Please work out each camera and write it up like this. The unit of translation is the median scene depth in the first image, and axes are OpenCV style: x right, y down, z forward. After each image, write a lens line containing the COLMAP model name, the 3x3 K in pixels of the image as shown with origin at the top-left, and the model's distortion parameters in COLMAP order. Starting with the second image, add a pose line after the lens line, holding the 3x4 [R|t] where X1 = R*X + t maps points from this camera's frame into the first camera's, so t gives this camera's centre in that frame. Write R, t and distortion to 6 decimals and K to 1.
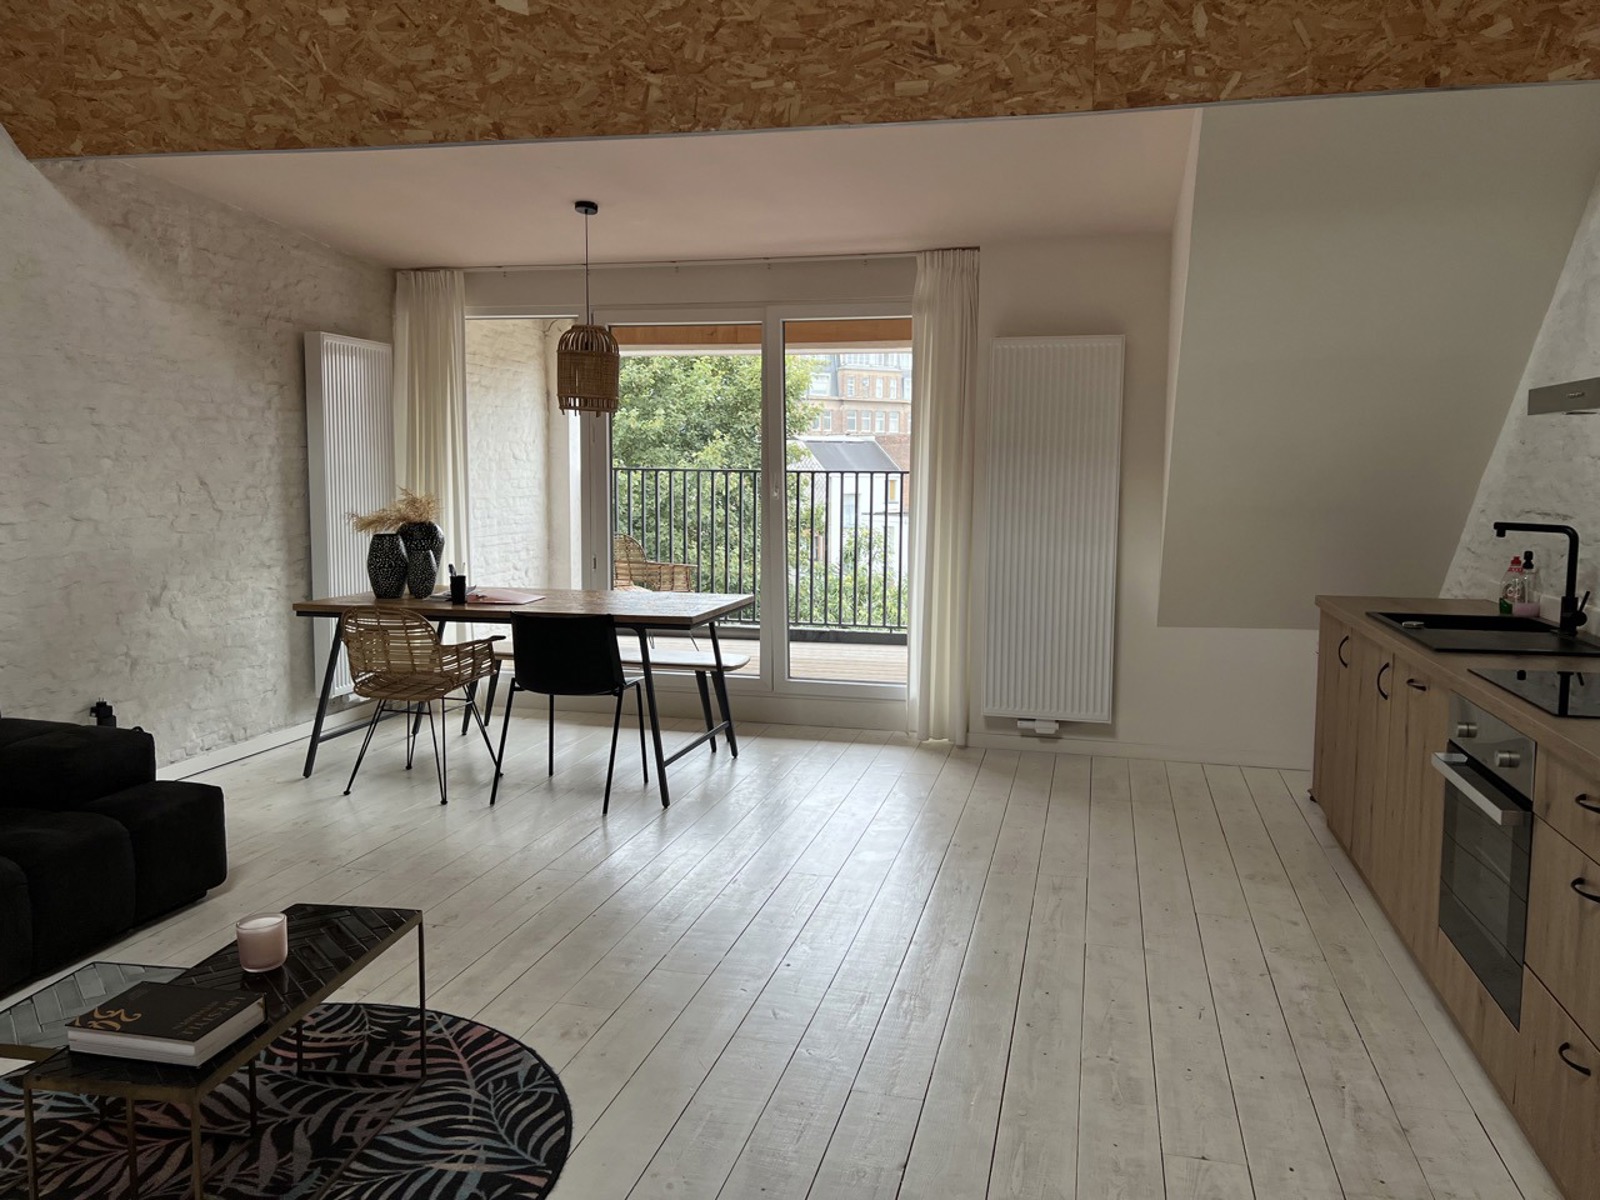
lens RADIAL K [[1195.9, 0, 809.1], [0, 1195.9, 594.6], [0, 0, 1]] dist [0.047582, -0.049491]
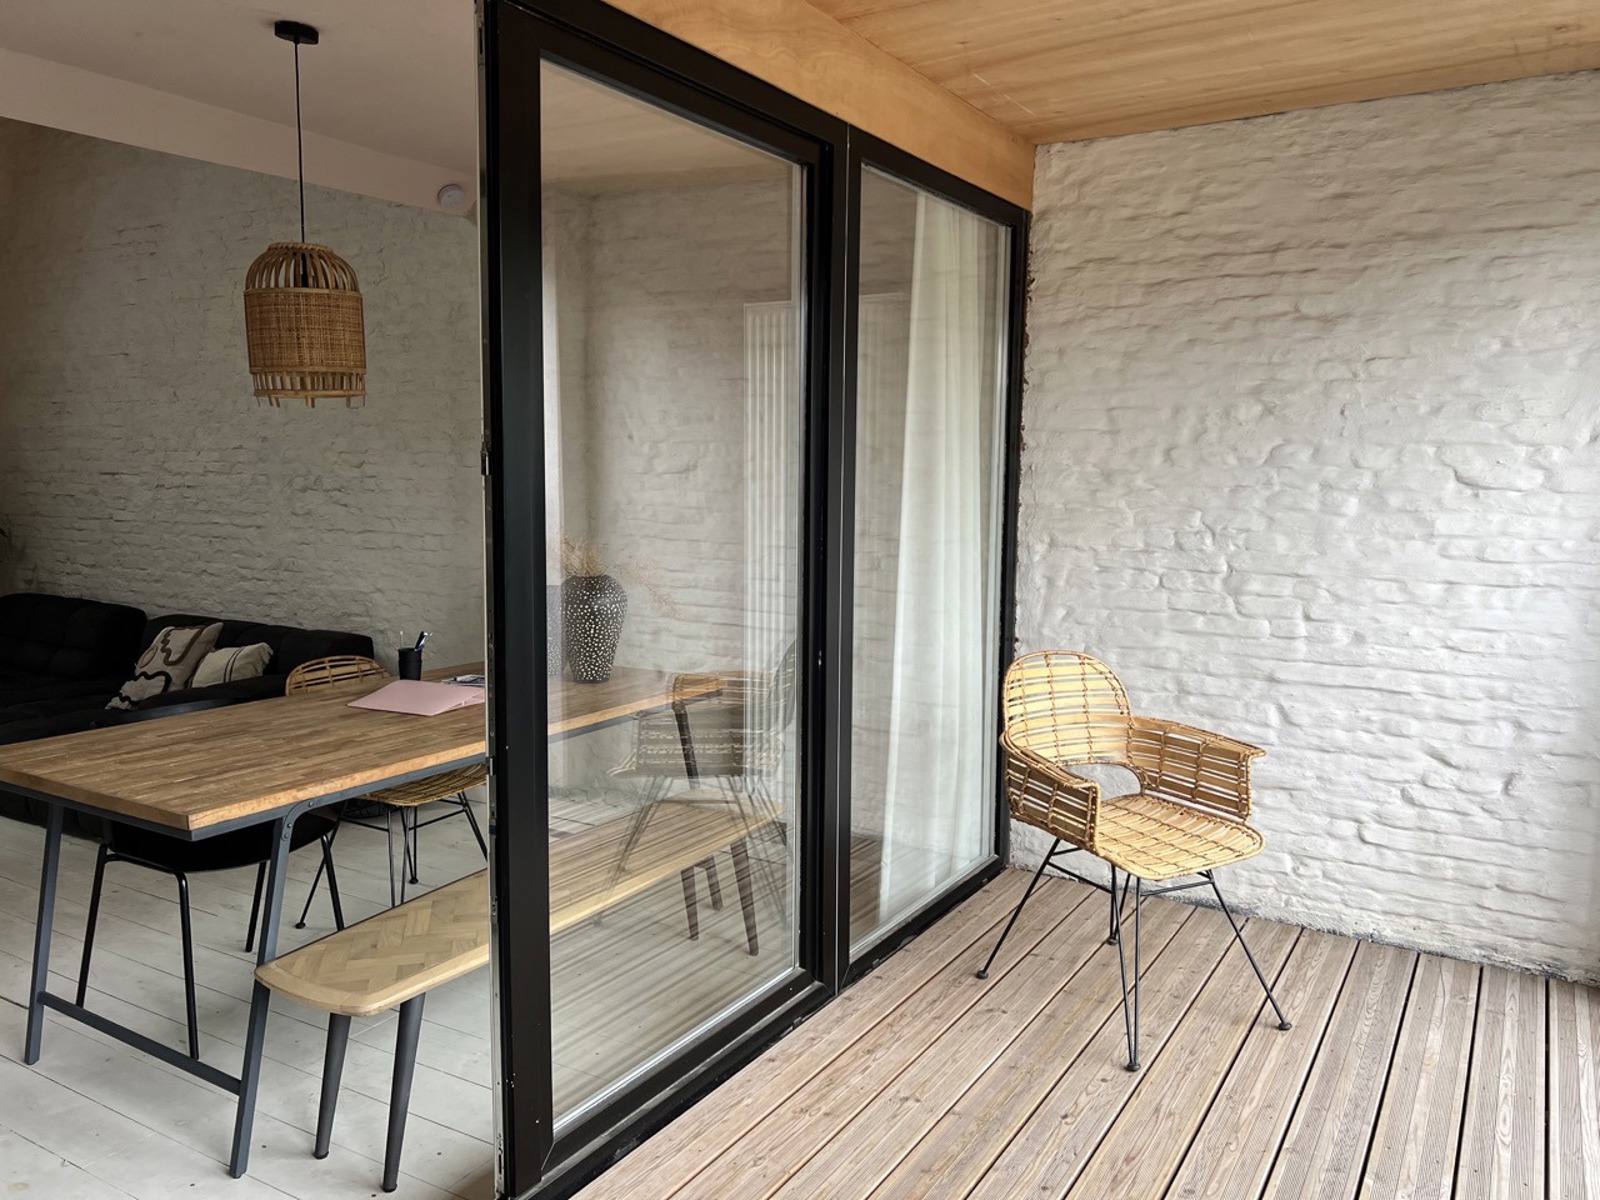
lens RADIAL K [[1208.9, 0, 800.4], [0, 1208.9, 586.9], [0, 0, 1]] dist [0.031511, -0.000439]
pose [[-0.301452, 0.087604, -0.949448, 0.485009], [-0.111352, 0.985722, 0.126305, -0.264932], [0.946957, 0.143798, -0.287393, 2.258059]]
